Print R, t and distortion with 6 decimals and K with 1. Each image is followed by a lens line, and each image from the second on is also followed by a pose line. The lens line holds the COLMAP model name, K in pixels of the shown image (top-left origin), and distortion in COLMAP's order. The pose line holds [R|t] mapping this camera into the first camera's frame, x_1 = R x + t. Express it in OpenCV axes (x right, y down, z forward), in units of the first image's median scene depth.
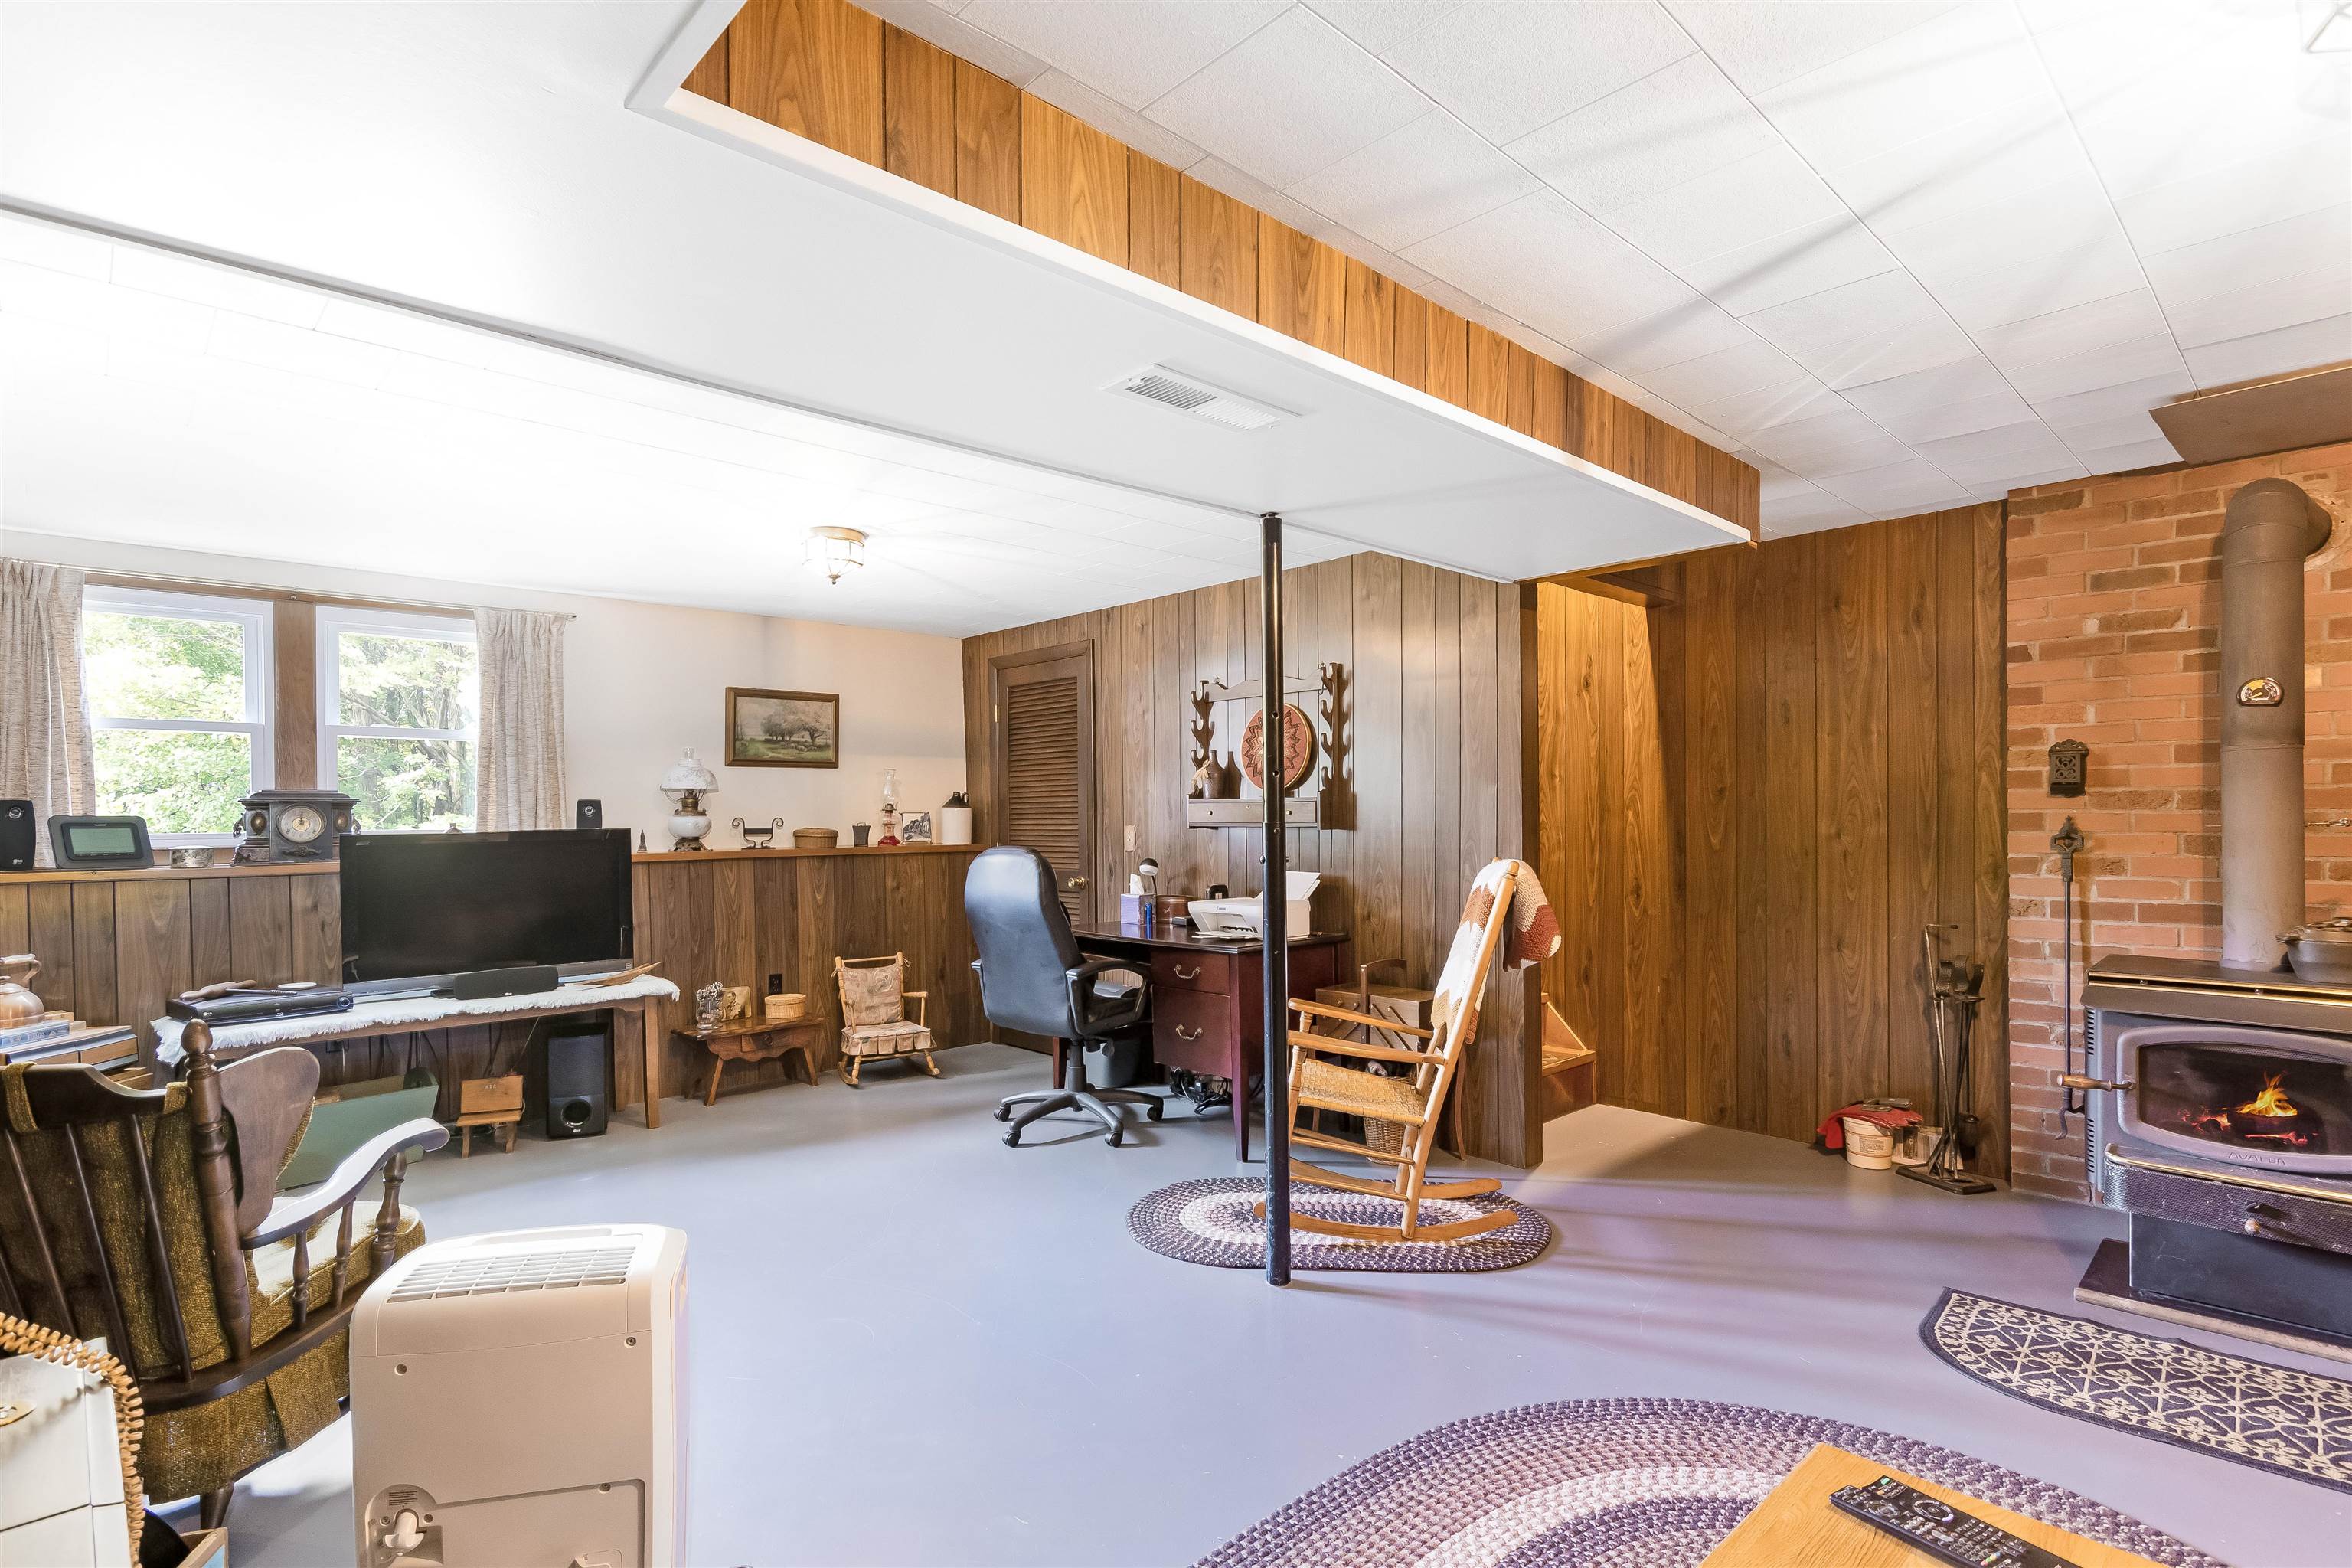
lens RADIAL K [[1156.9, 0, 1184.6], [0, 1156.9, 823.6], [0, 0, 1]] dist [-0.004867, -0.005132]
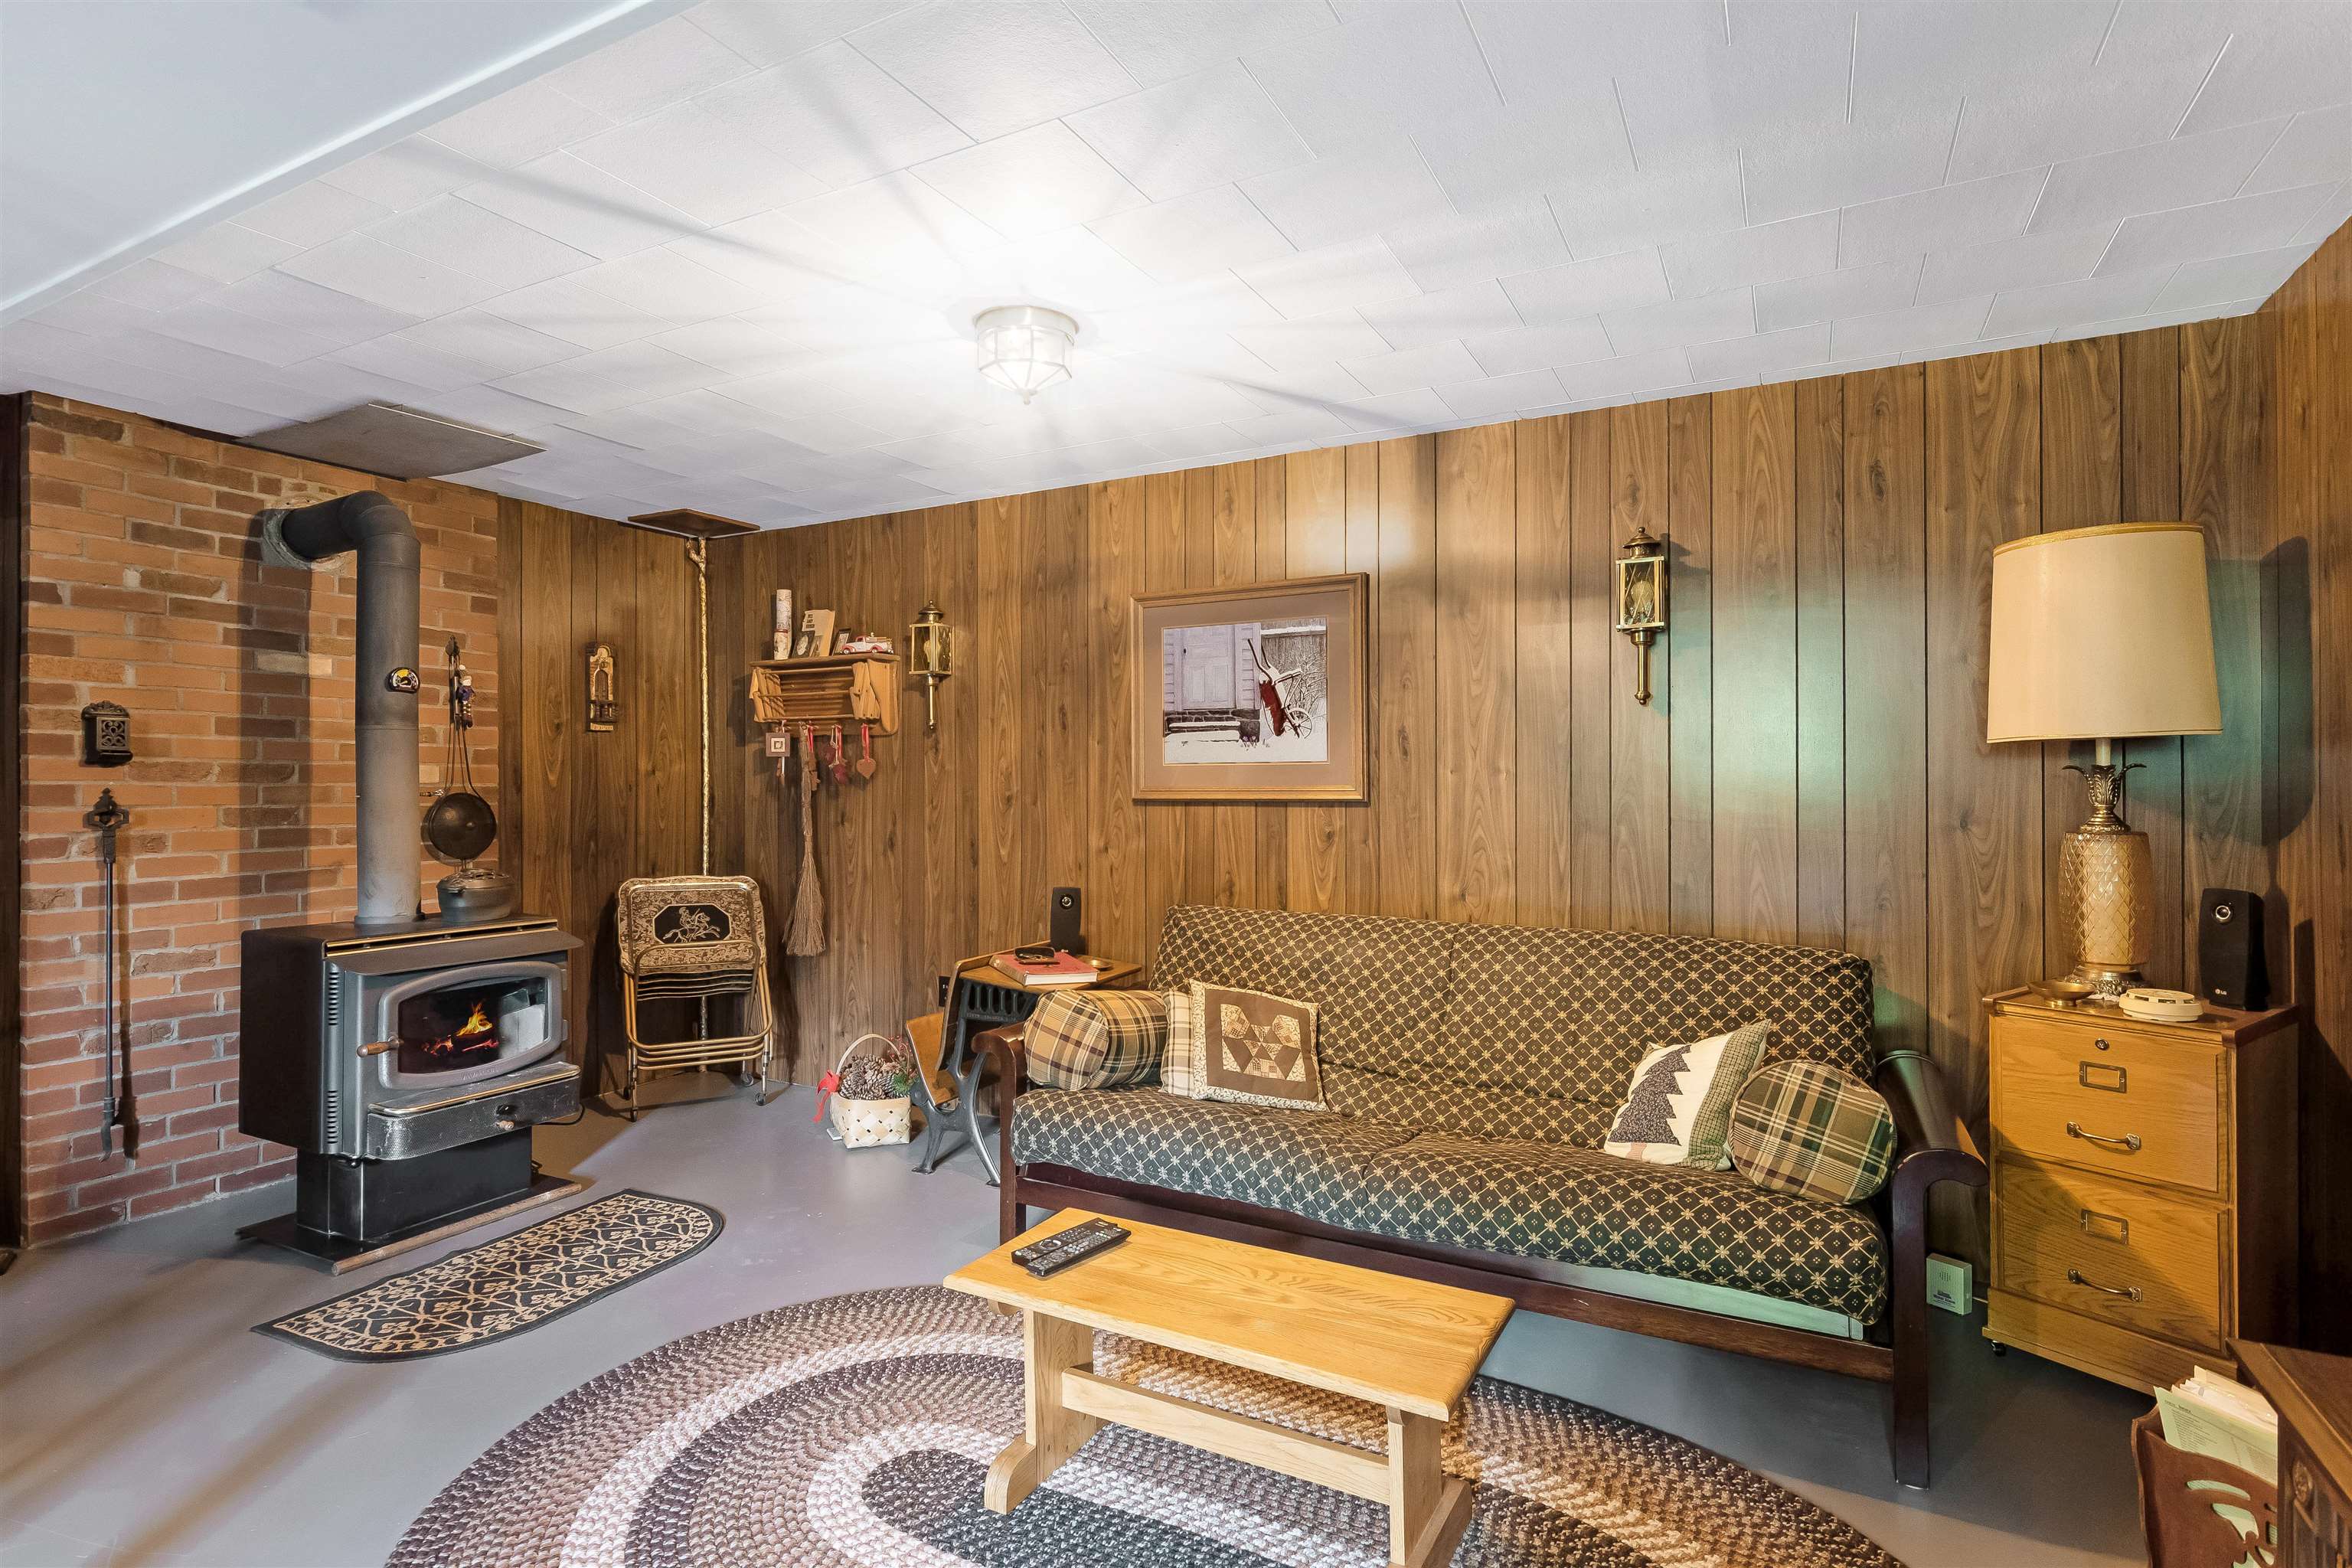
lens RADIAL K [[1156.9, 0, 1174.1], [0, 1156.9, 783.0], [0, 0, 1]] dist [-0.004867, -0.005132]
pose [[-0.323141, 0.009653, 0.946302, -0.380872], [0.010292, 0.999925, -0.006686, 0.003993], [-0.946295, 0.007579, -0.323216, 0.605389]]
